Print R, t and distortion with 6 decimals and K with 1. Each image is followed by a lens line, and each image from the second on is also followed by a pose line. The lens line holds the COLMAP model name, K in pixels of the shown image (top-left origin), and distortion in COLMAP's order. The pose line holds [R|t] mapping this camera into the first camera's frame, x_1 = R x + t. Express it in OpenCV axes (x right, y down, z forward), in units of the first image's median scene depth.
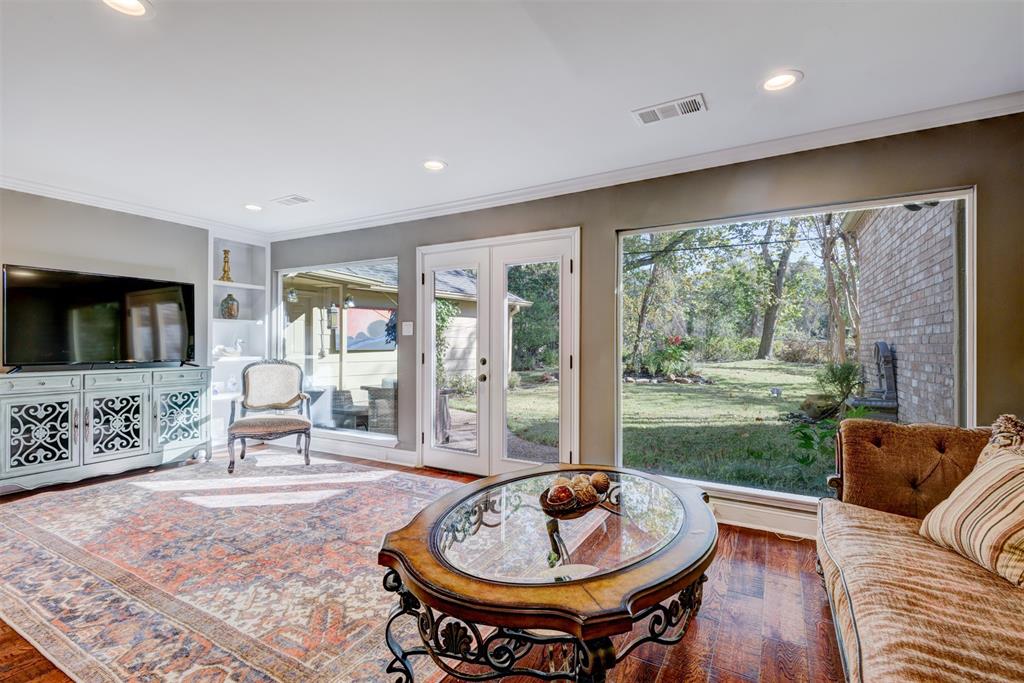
lens RADIAL K [[464.2, 0, 514.9], [0, 464.2, 339.2], [0, 0, 1]] dist [0.030290, -0.018060]
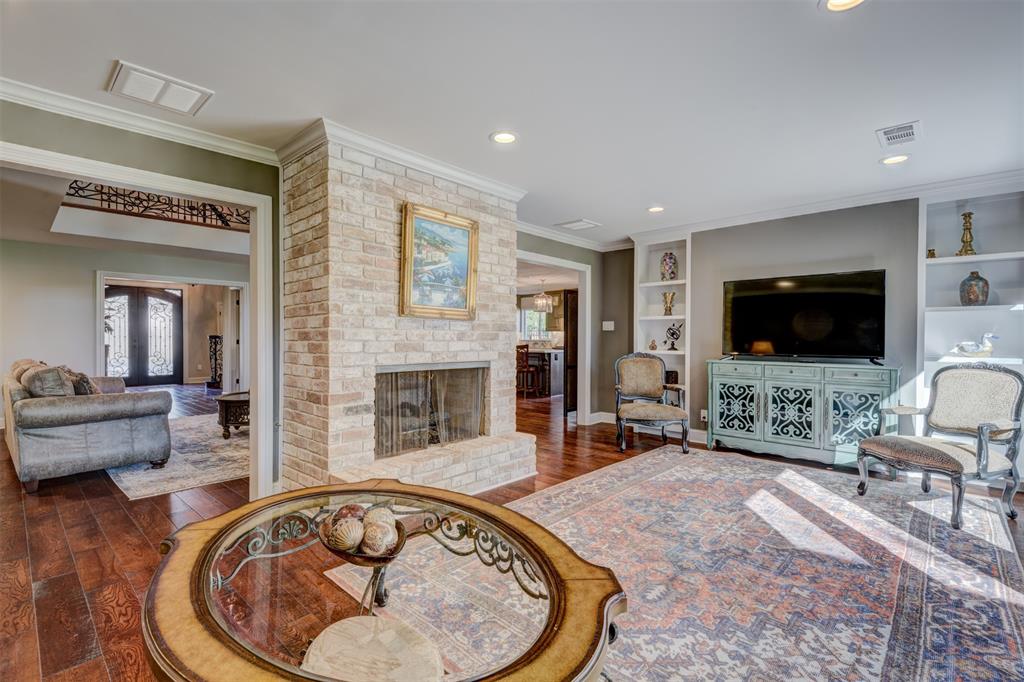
lens RADIAL K [[465.1, 0, 512.0], [0, 465.1, 341.0], [0, 0, 1]] dist [0.026666, -0.017673]
pose [[-0.236034, 0.005631, -0.971729, 0.376515], [0.005316, 0.999976, 0.004503, 0.006138], [0.971730, -0.004103, -0.236058, 0.651871]]
